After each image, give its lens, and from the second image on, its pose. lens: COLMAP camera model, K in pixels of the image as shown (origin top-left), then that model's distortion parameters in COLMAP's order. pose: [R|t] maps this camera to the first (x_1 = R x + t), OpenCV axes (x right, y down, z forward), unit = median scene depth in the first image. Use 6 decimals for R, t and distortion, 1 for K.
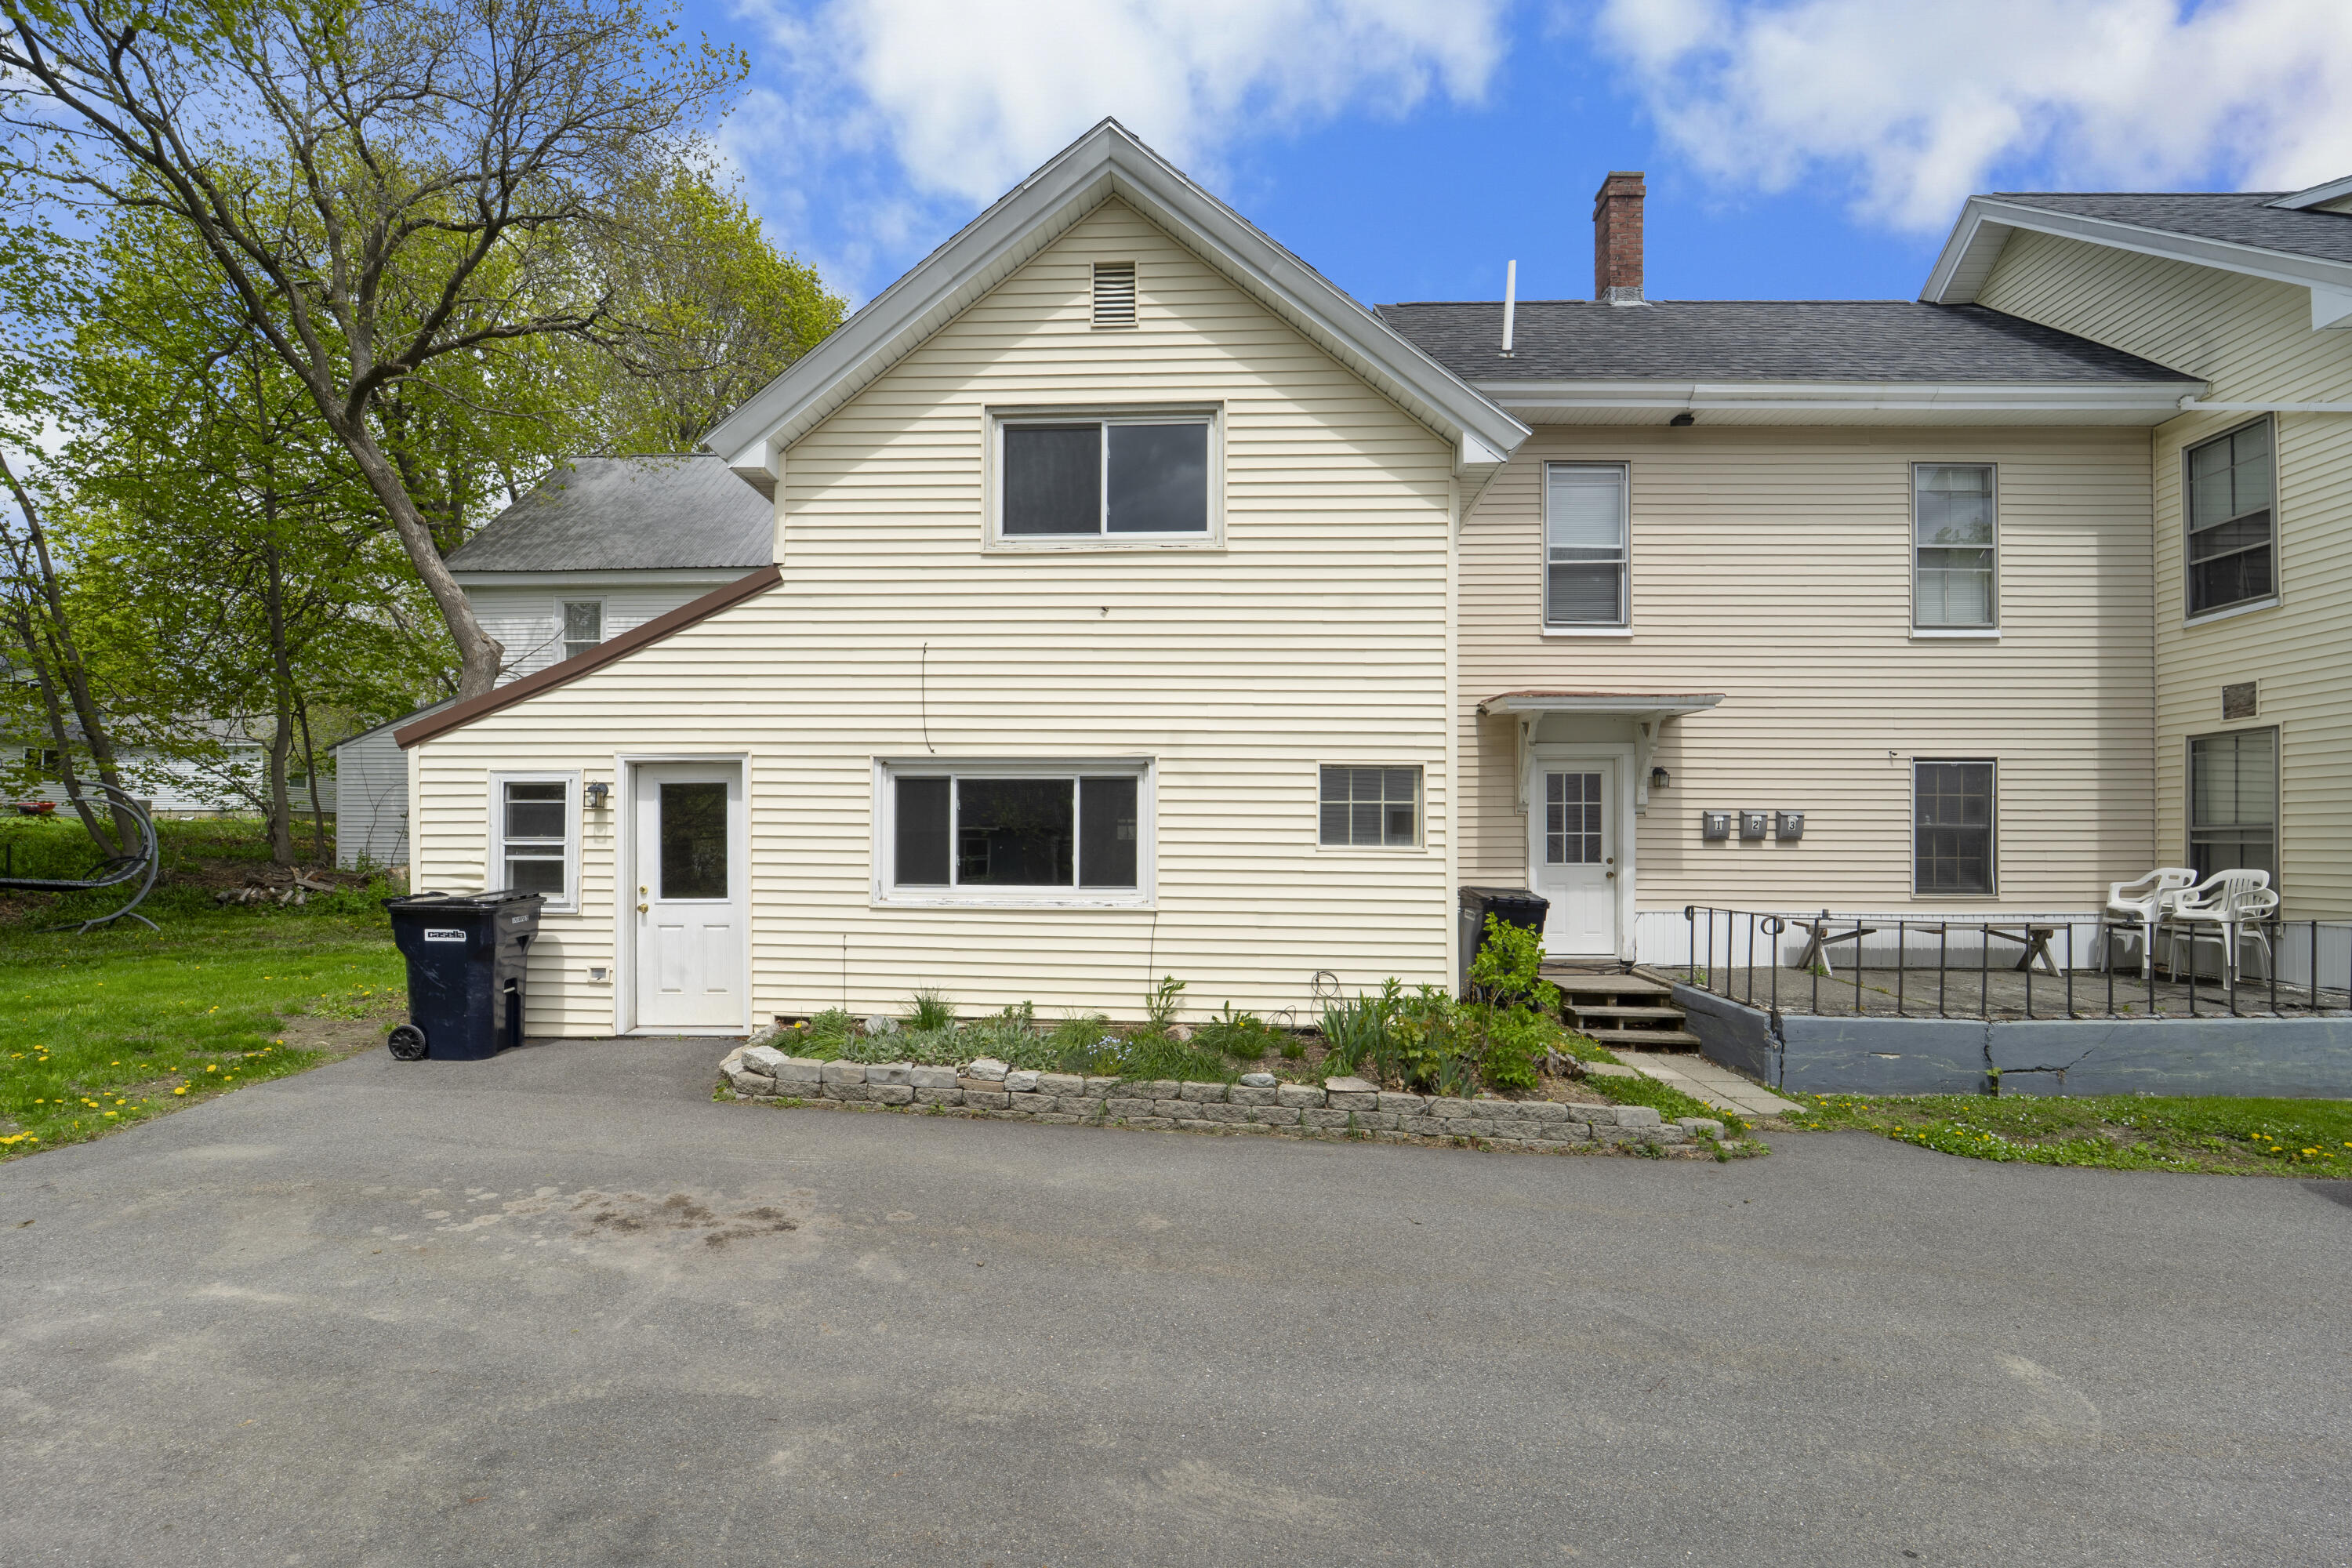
lens RADIAL K [[963.8, 0, 1179.0], [0, 963.8, 836.9], [0, 0, 1]] dist [-0.000367, -0.000132]
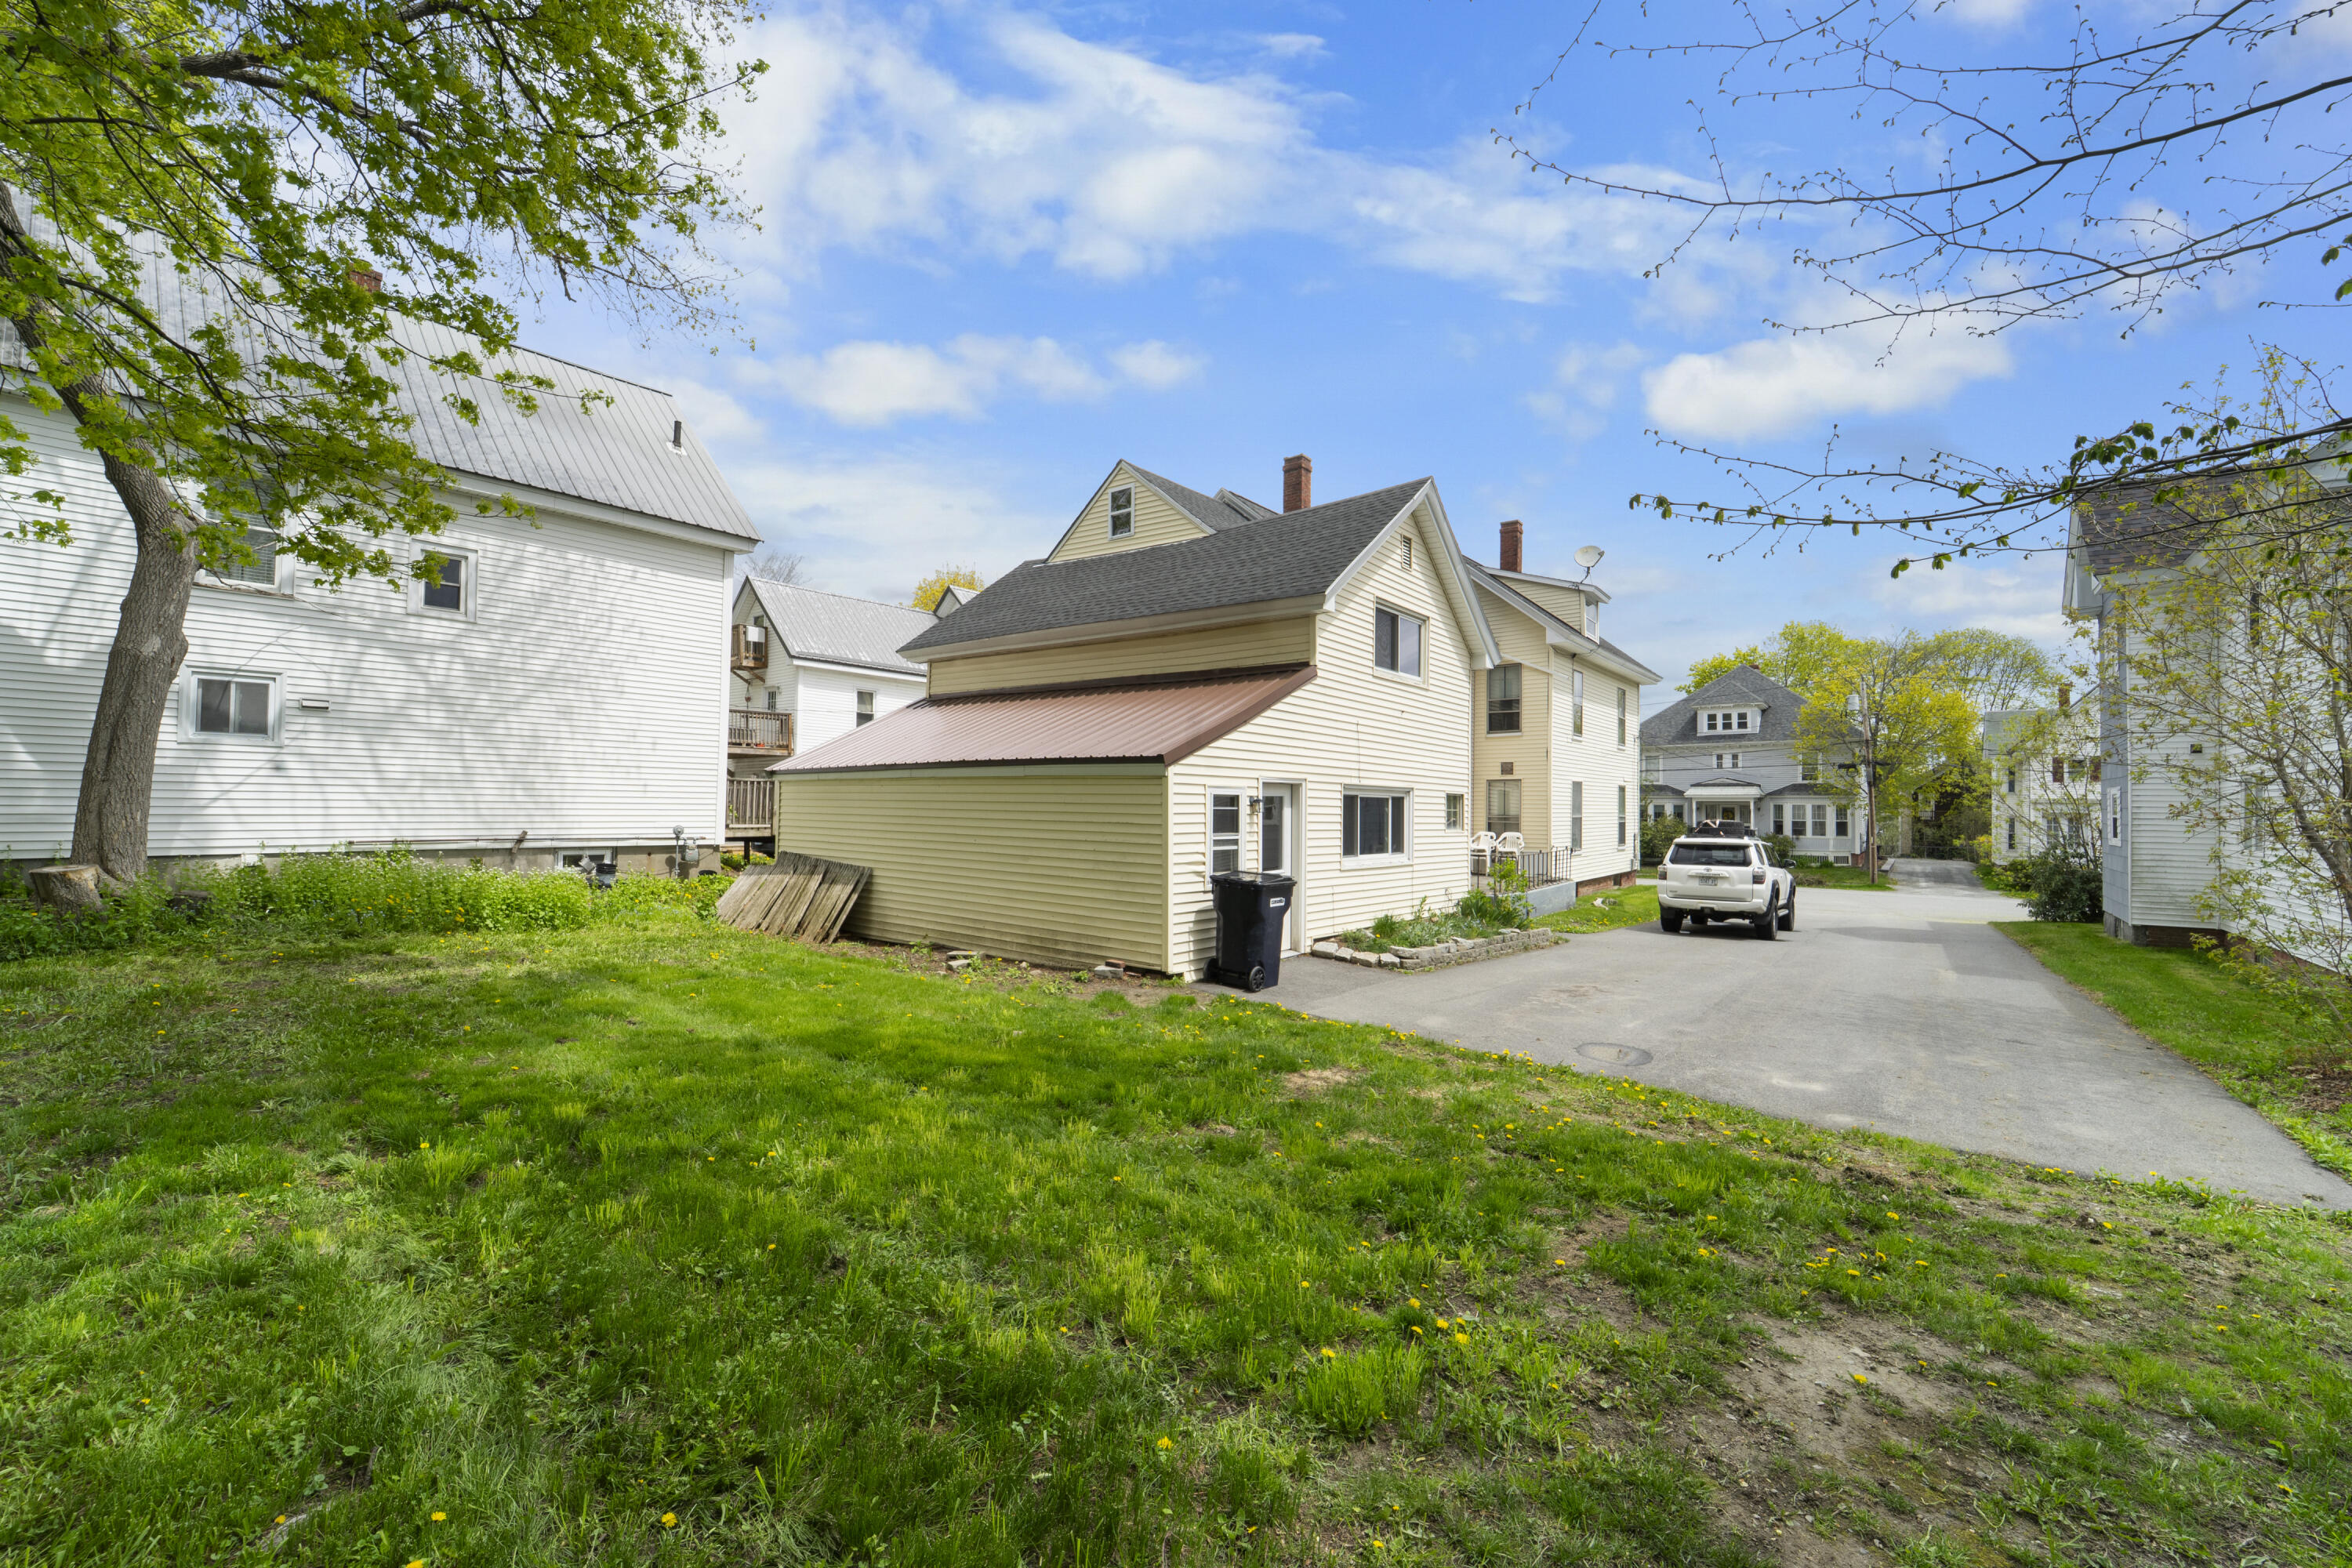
lens RADIAL K [[959.7, 0, 1170.1], [0, 959.7, 786.1], [0, 0, 1]] dist [-0.020190, -0.000450]
pose [[0.596678, 0.020258, 0.802225, -1.860617], [-0.002296, 0.999720, -0.023537, -0.035714], [-0.802478, 0.012202, 0.596557, 0.219027]]
